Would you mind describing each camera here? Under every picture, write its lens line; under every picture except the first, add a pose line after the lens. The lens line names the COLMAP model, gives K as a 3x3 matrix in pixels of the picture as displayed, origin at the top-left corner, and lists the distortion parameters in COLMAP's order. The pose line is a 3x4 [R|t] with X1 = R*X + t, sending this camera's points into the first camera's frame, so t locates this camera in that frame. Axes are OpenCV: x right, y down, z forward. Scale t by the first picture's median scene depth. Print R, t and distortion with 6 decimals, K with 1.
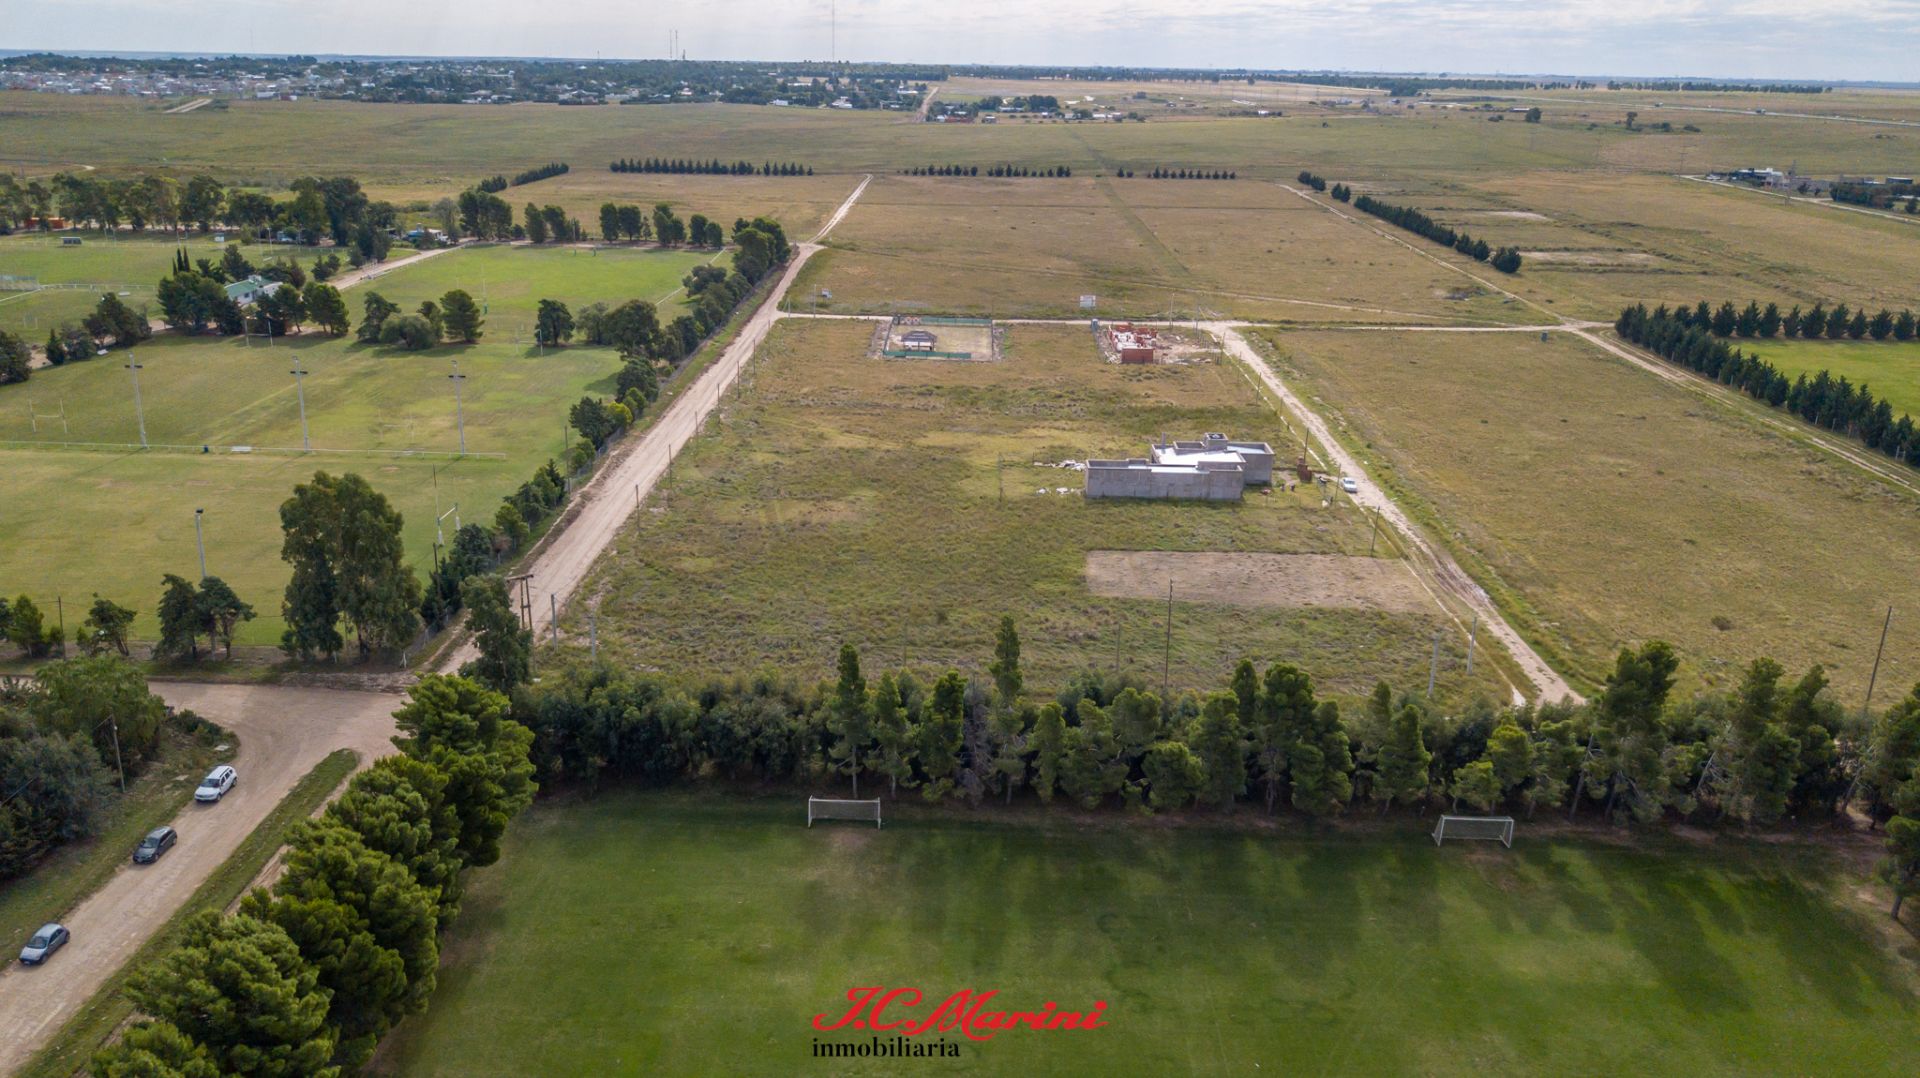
lens RADIAL K [[1486.6, 0, 950.4], [0, 1486.6, 544.3], [0, 0, 1]] dist [0.002968, -0.005341]
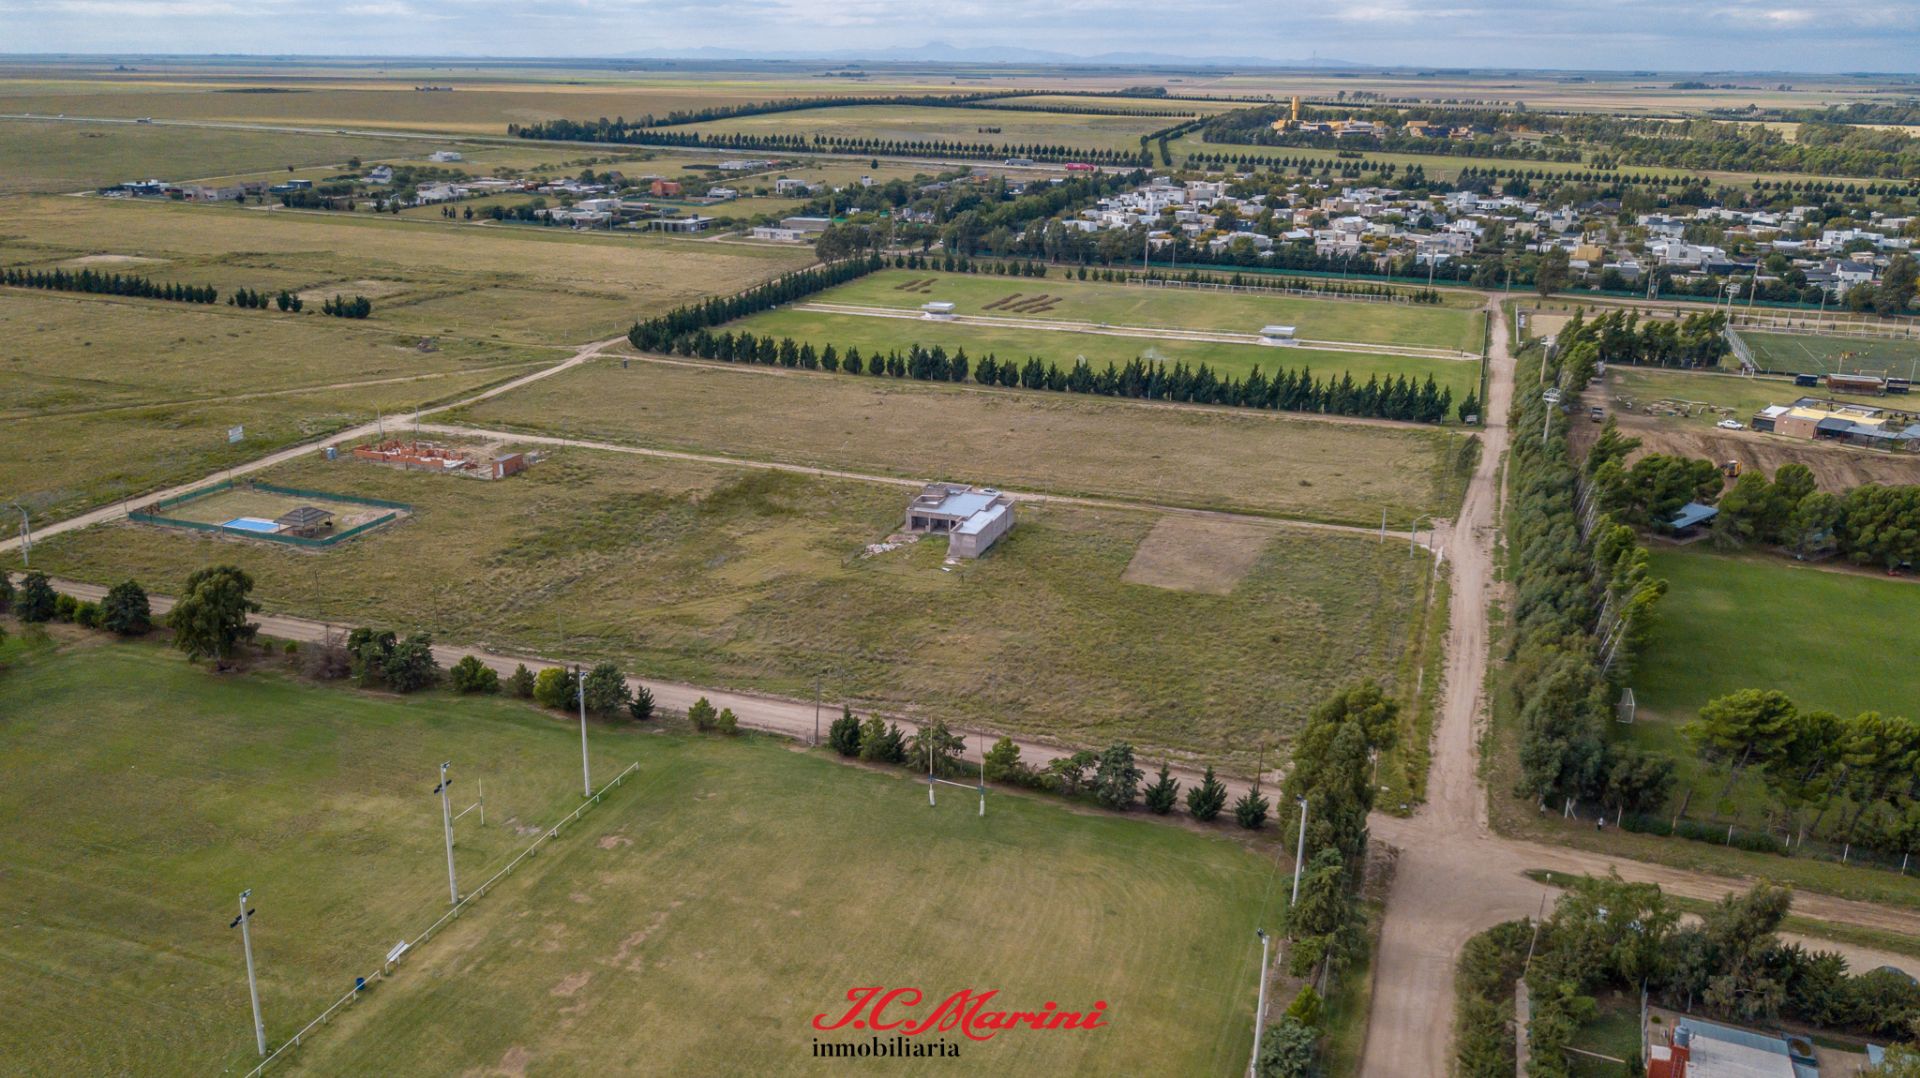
lens RADIAL K [[1486.6, 0, 947.4], [0, 1486.6, 538.6], [0, 0, 1]] dist [0.002968, -0.005341]
pose [[0.322752, -0.303825, 0.896394, -0.845207], [0.287312, 0.933838, 0.213068, -0.268280], [-0.901822, 0.188776, 0.388691, 0.509641]]
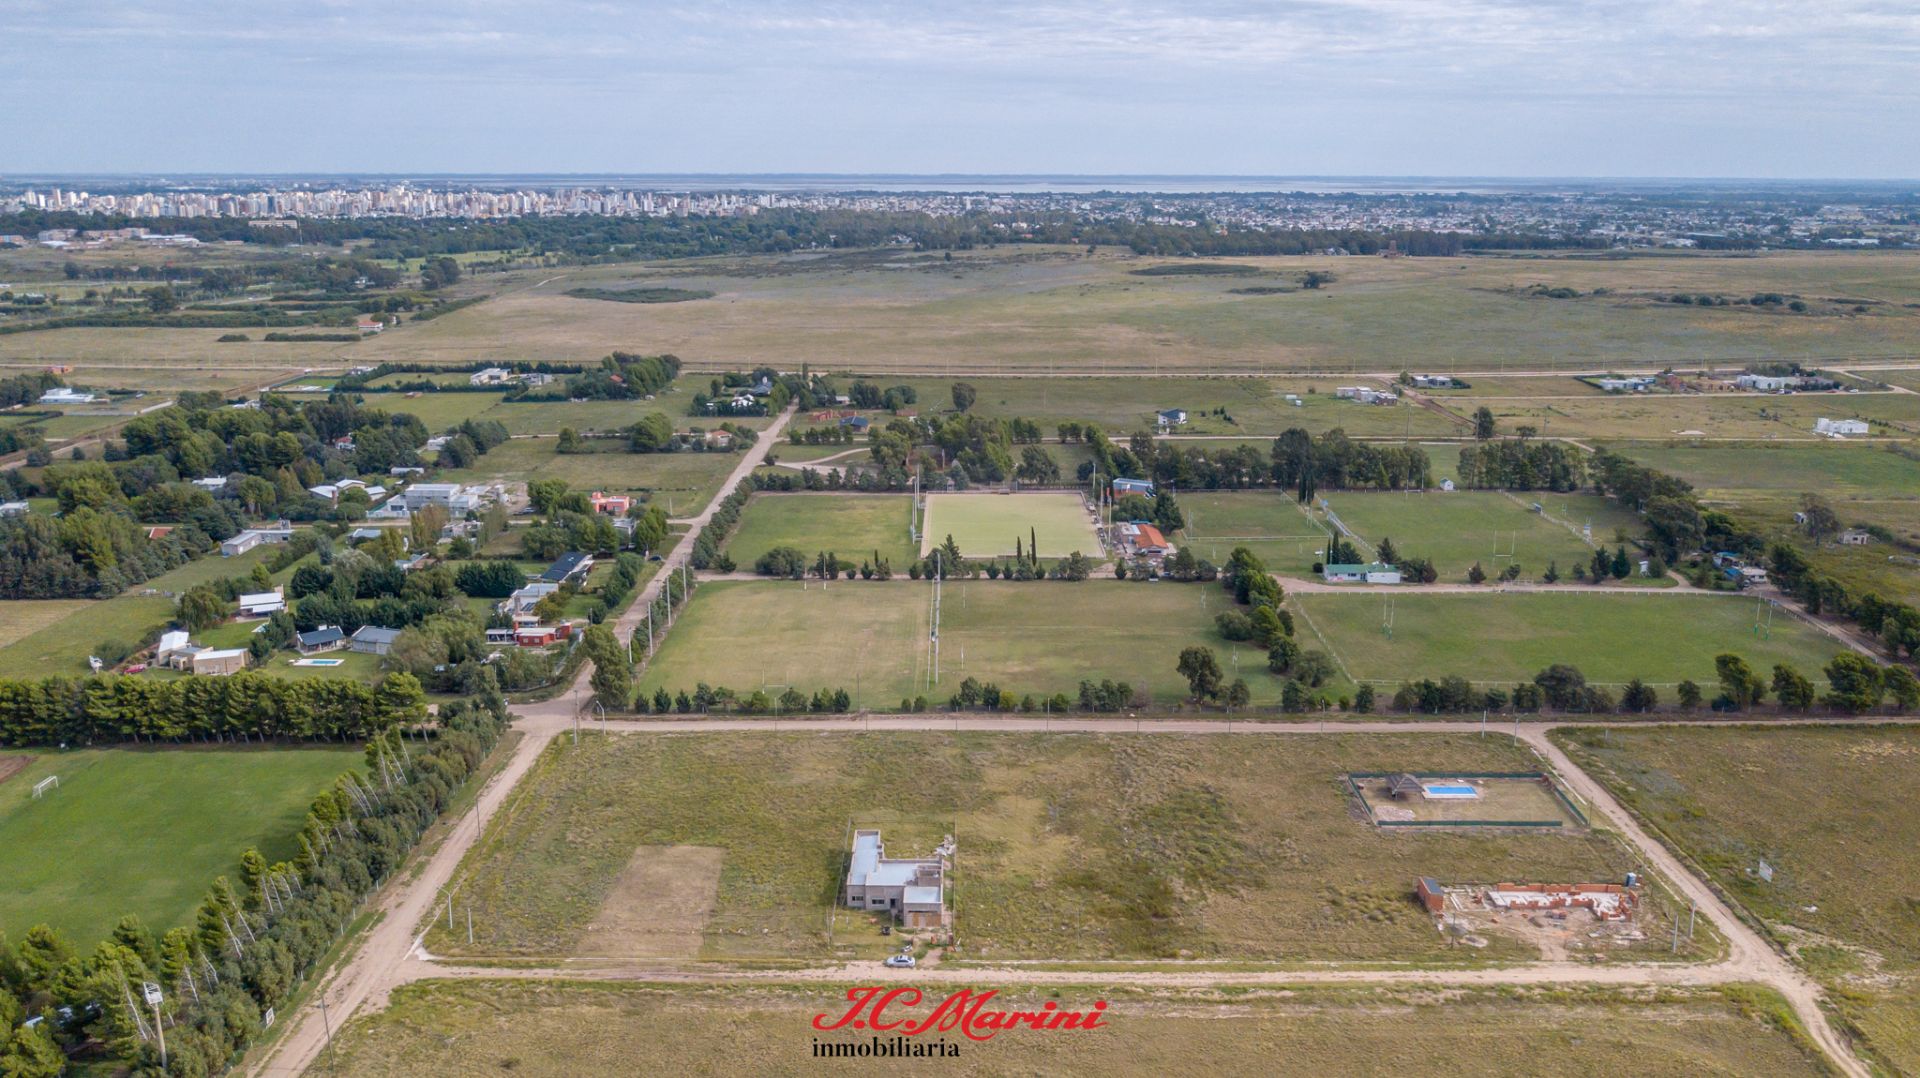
lens RADIAL K [[1486.6, 0, 945.9], [0, 1486.6, 534.7], [0, 0, 1]] dist [0.002968, -0.005341]
pose [[0.003787, 0.222024, -0.975034, 1.187814], [-0.310359, 0.927153, 0.209915, -0.536653], [0.950612, 0.301816, 0.072418, 0.801731]]
